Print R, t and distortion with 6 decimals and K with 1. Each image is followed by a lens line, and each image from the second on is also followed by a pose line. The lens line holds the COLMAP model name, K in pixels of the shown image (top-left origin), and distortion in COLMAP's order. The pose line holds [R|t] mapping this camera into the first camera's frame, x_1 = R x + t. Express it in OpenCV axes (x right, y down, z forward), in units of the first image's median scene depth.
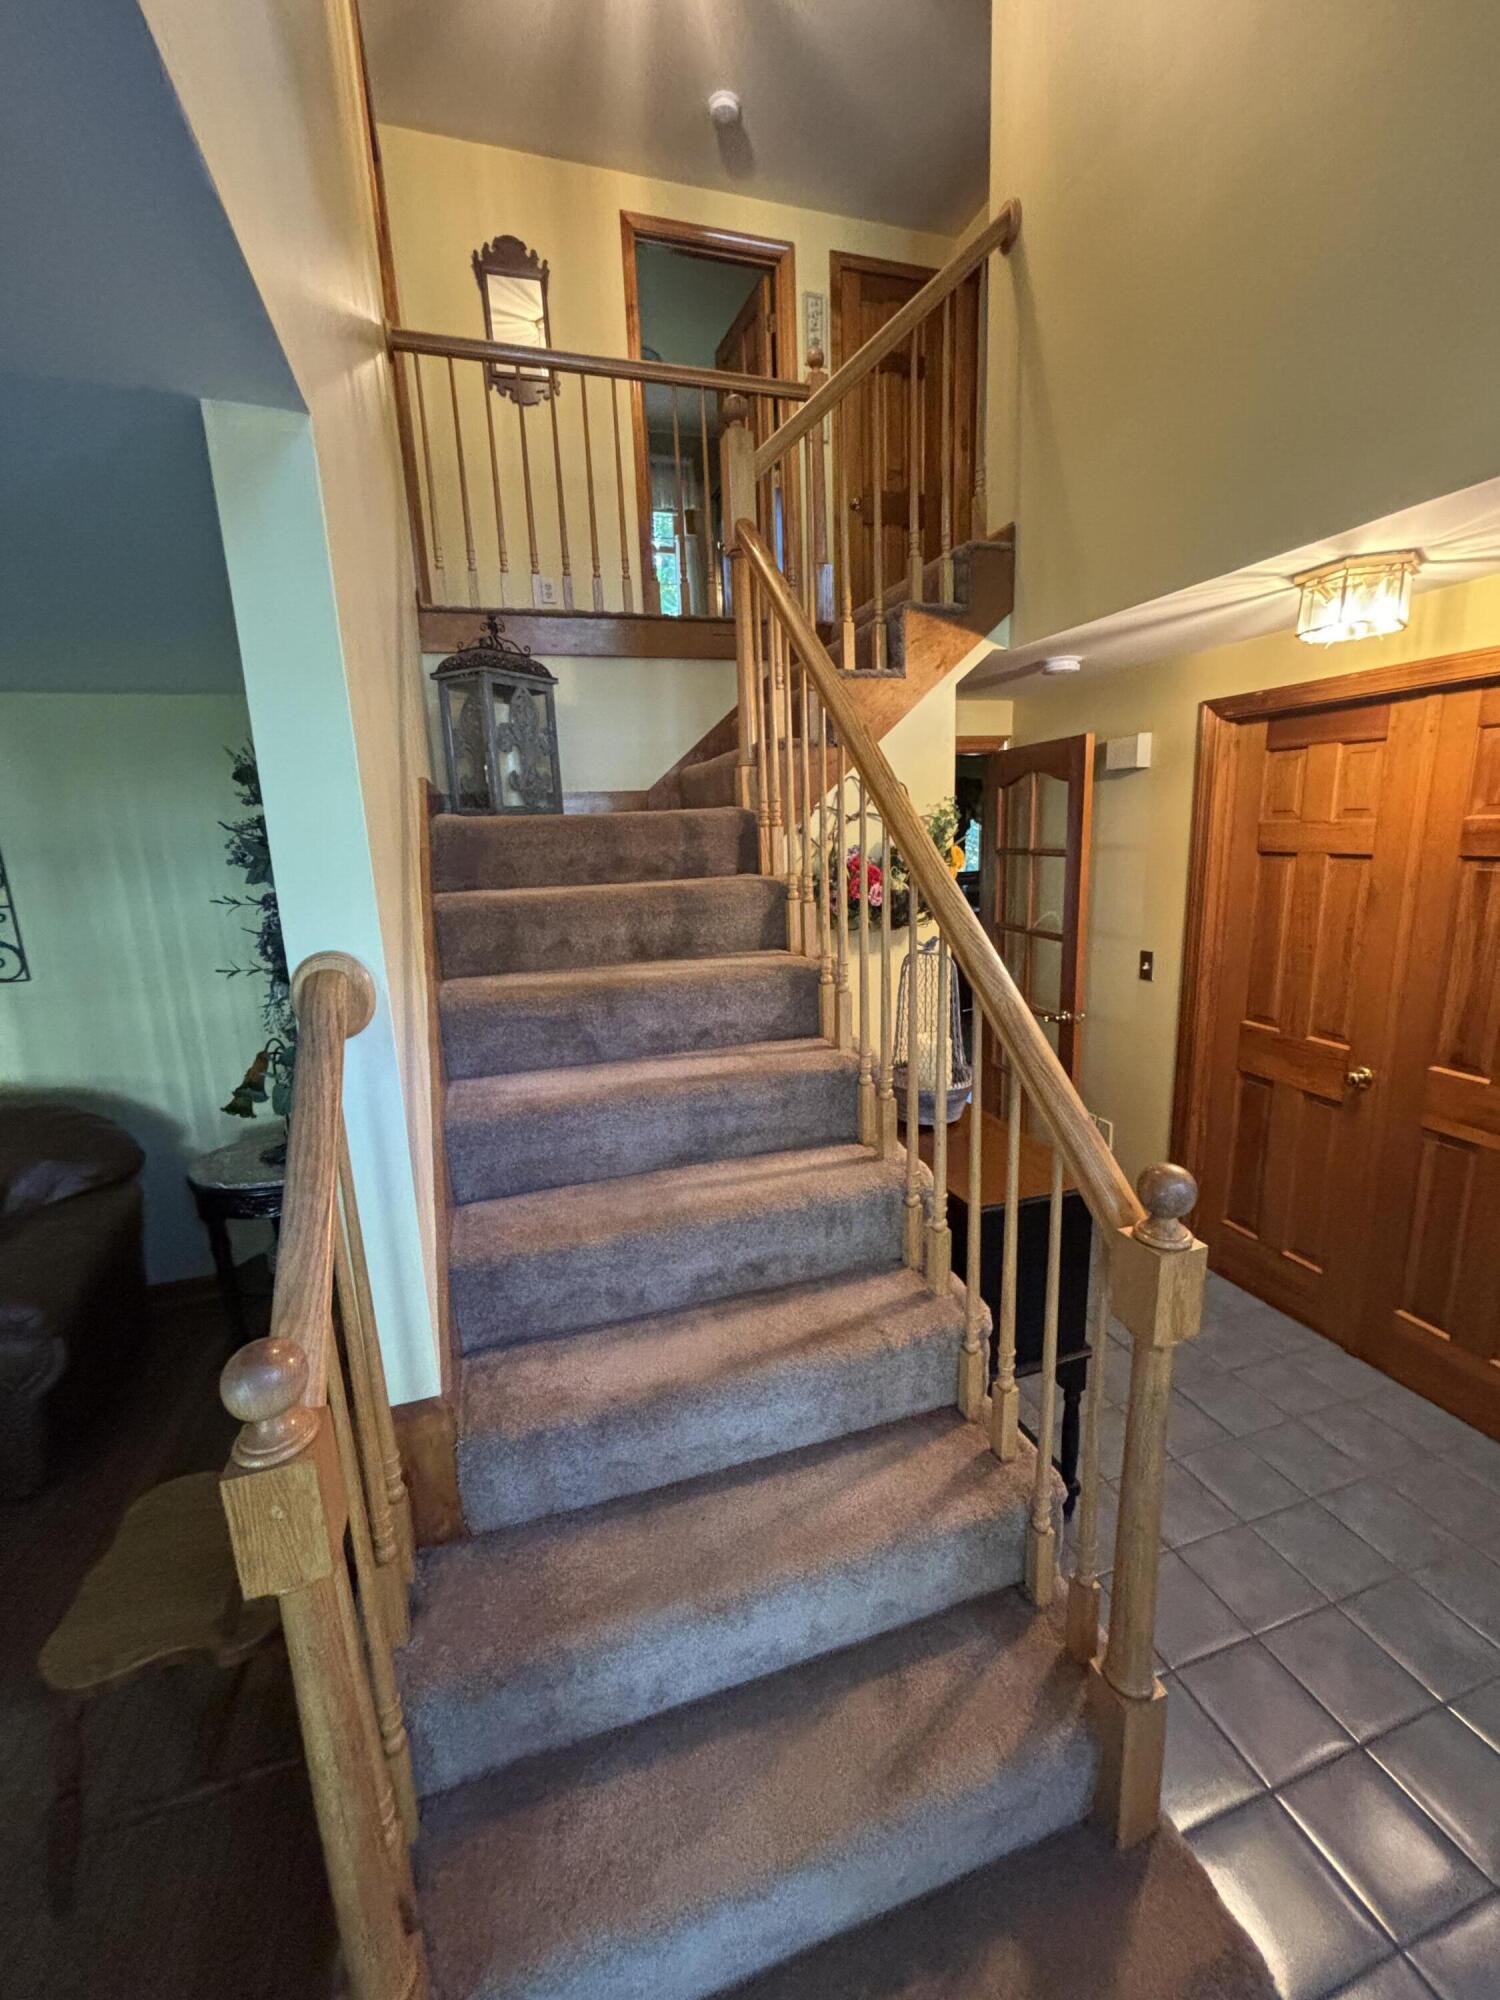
lens RADIAL K [[805.9, 0, 749.1], [0, 805.9, 996.2], [0, 0, 1]] dist [0.001184, -0.002349]
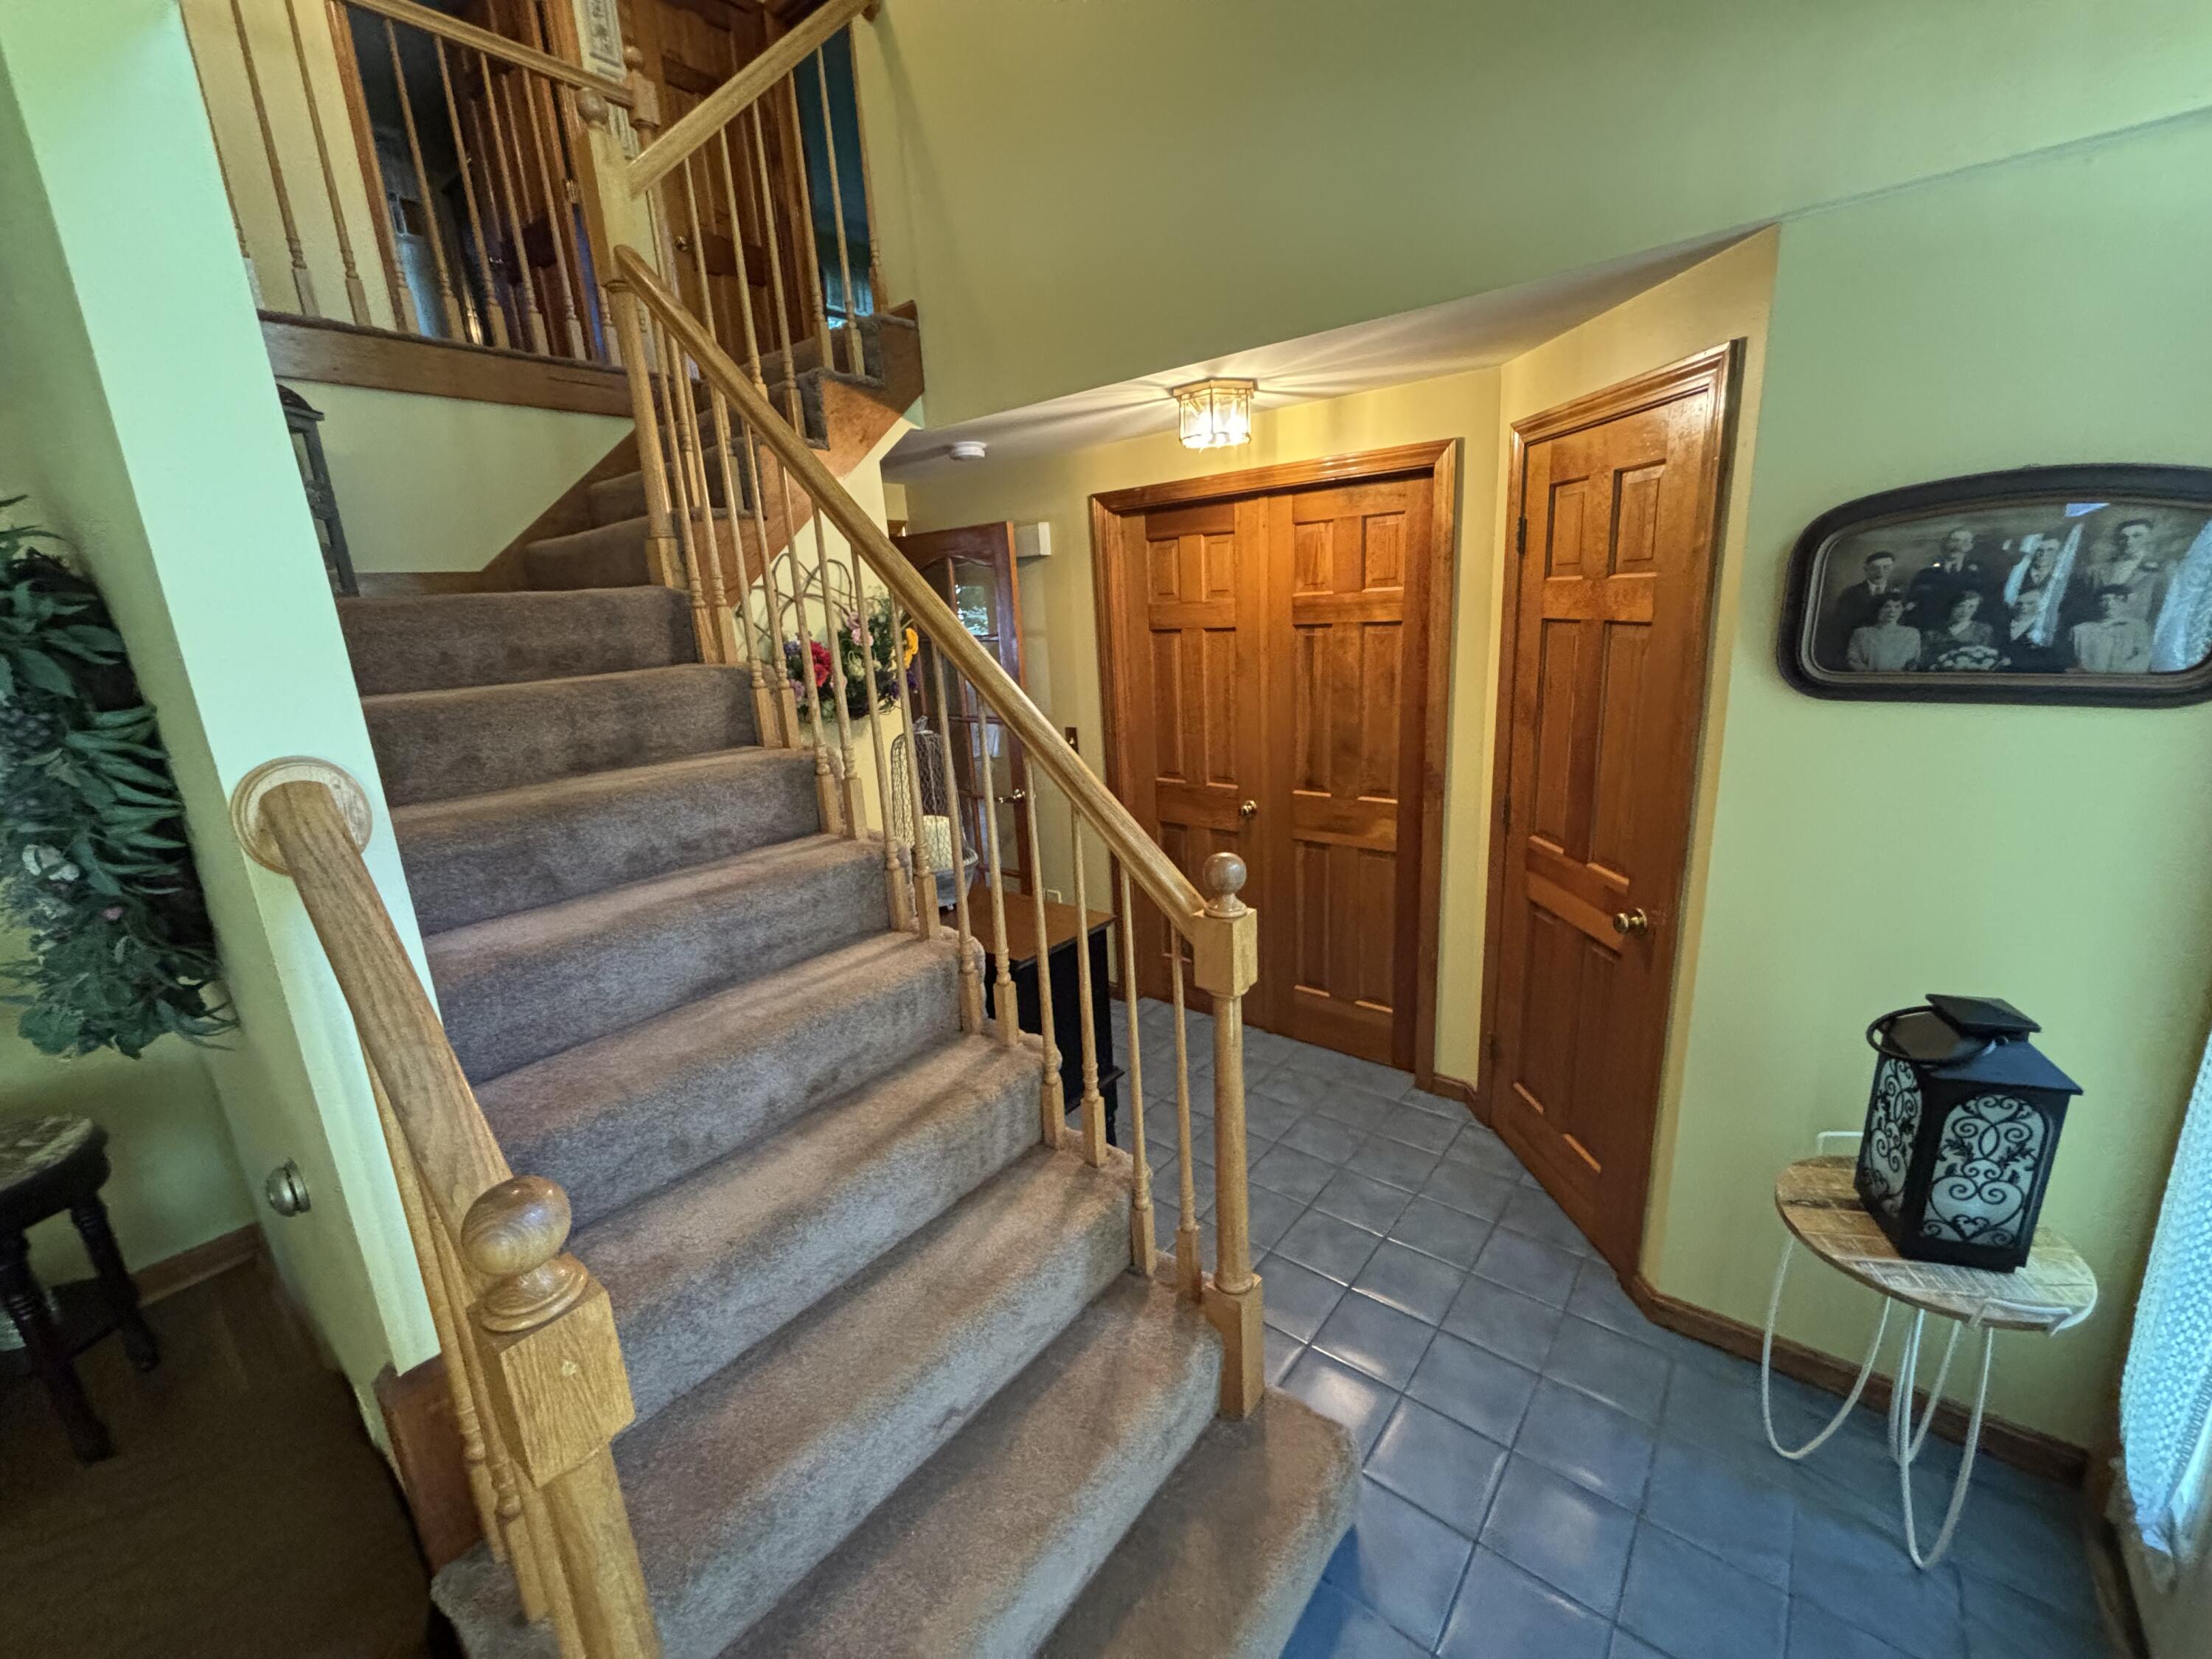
lens RADIAL K [[891.3, 0, 1099.8], [0, 891.3, 832.8], [0, 0, 1]] dist [0.001184, -0.002349]
pose [[0.835908, -0.143767, 0.529706, -0.199087], [0.135999, 0.989243, 0.053876, 0.040369], [-0.531753, 0.027004, 0.846469, -0.040158]]
